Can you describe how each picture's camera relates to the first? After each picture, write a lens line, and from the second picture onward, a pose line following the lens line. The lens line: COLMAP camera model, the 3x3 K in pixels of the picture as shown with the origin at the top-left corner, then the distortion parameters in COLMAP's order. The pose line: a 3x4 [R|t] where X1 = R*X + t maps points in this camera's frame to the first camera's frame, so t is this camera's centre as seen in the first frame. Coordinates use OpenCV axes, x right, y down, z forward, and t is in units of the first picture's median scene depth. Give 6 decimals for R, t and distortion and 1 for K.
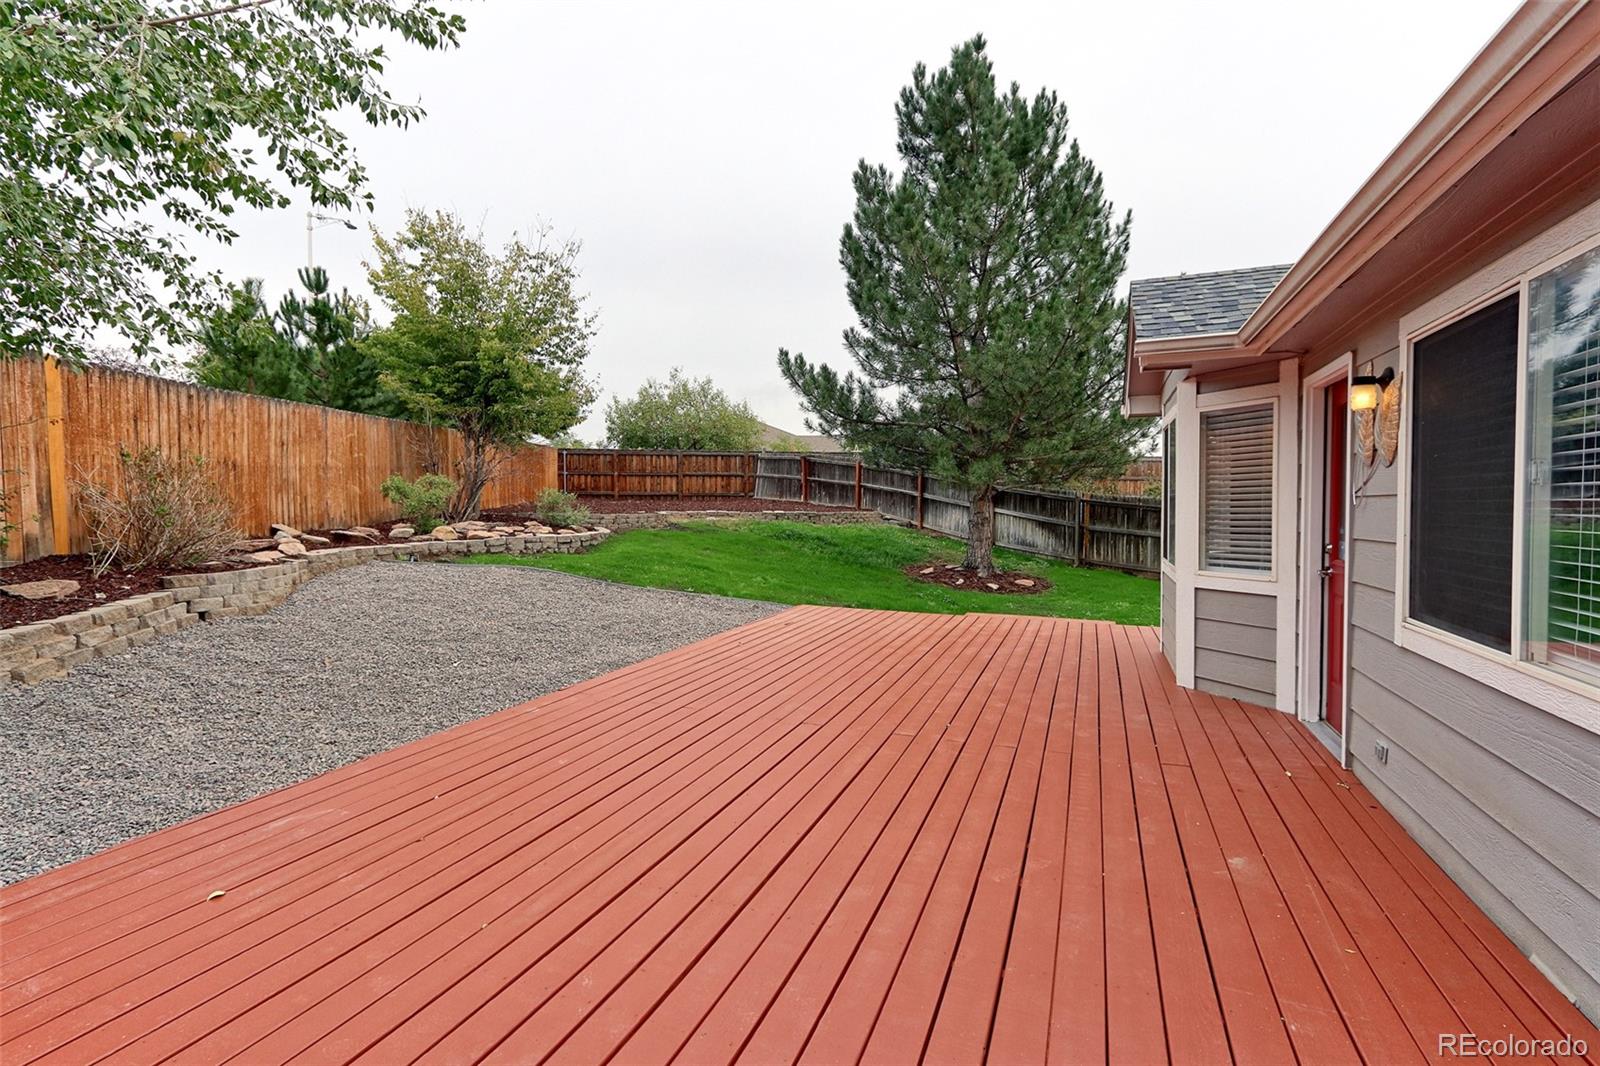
lens RADIAL K [[769.4, 0, 796.2], [0, 769.4, 529.8], [0, 0, 1]] dist [0.003897, 0.001228]
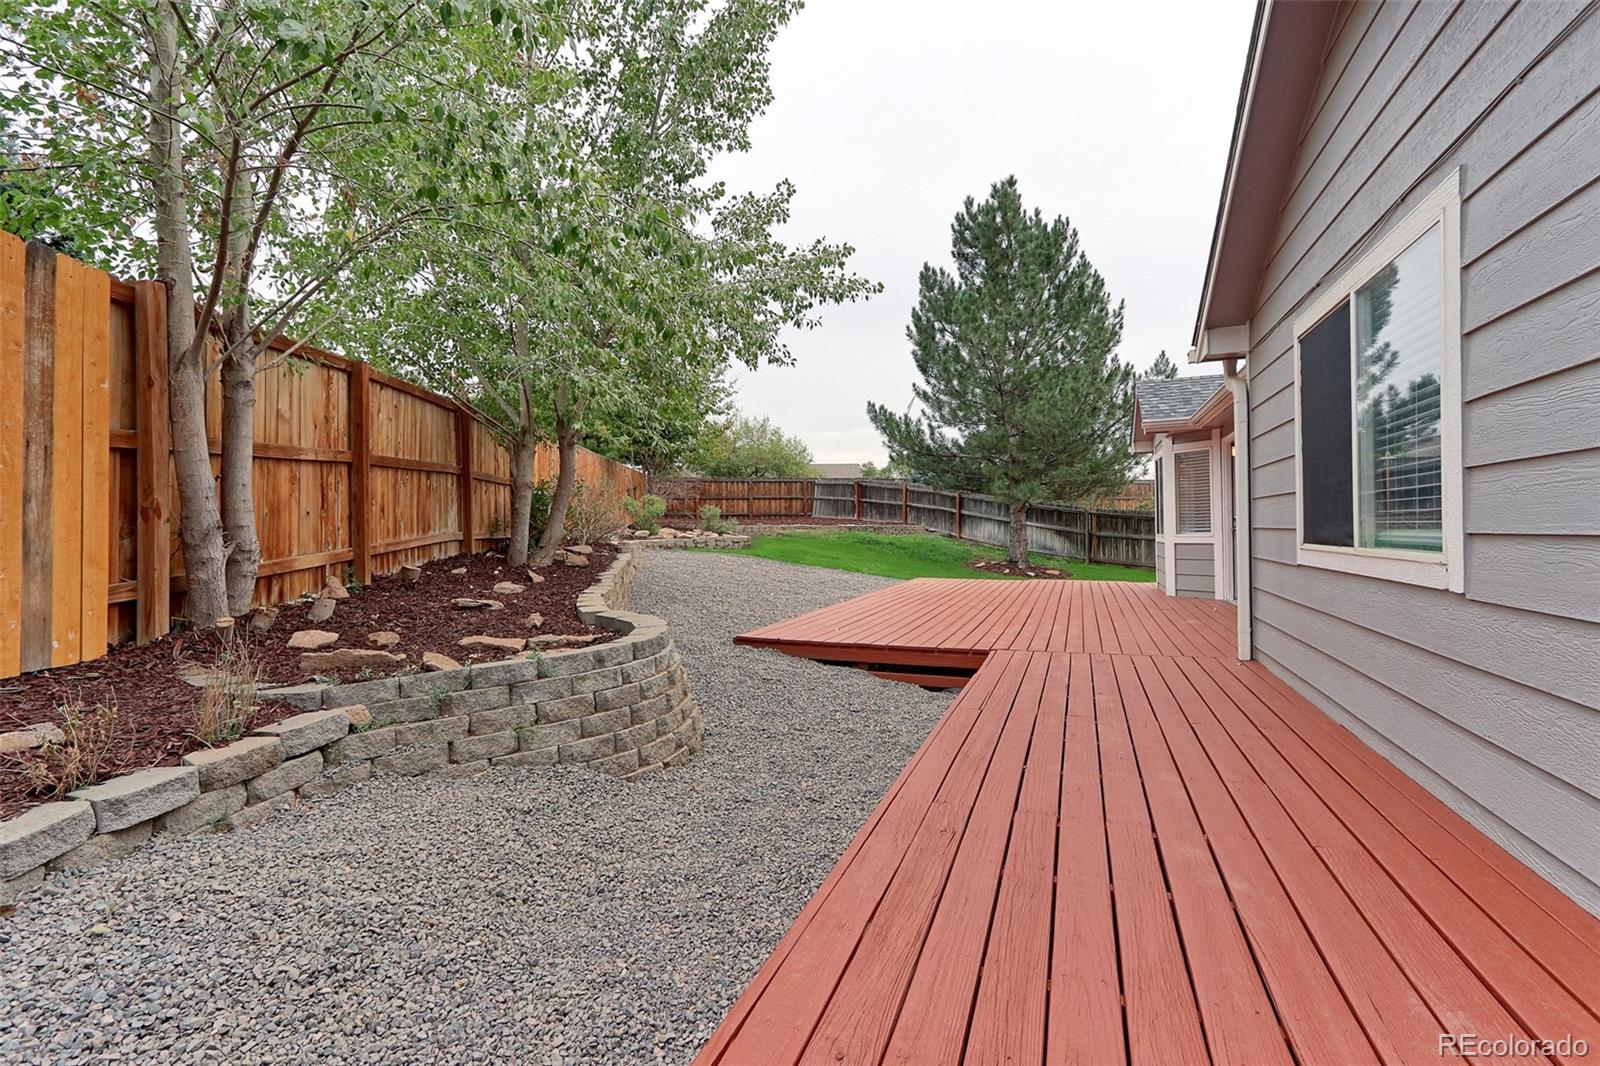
lens RADIAL K [[769.4, 0, 798.1], [0, 769.4, 528.5], [0, 0, 1]] dist [0.003897, 0.001228]
pose [[0.999799, -0.009549, 0.017648, -0.169352], [0.010198, 0.999262, -0.037024, 0.036045], [-0.017281, 0.037196, 0.999159, -0.337343]]
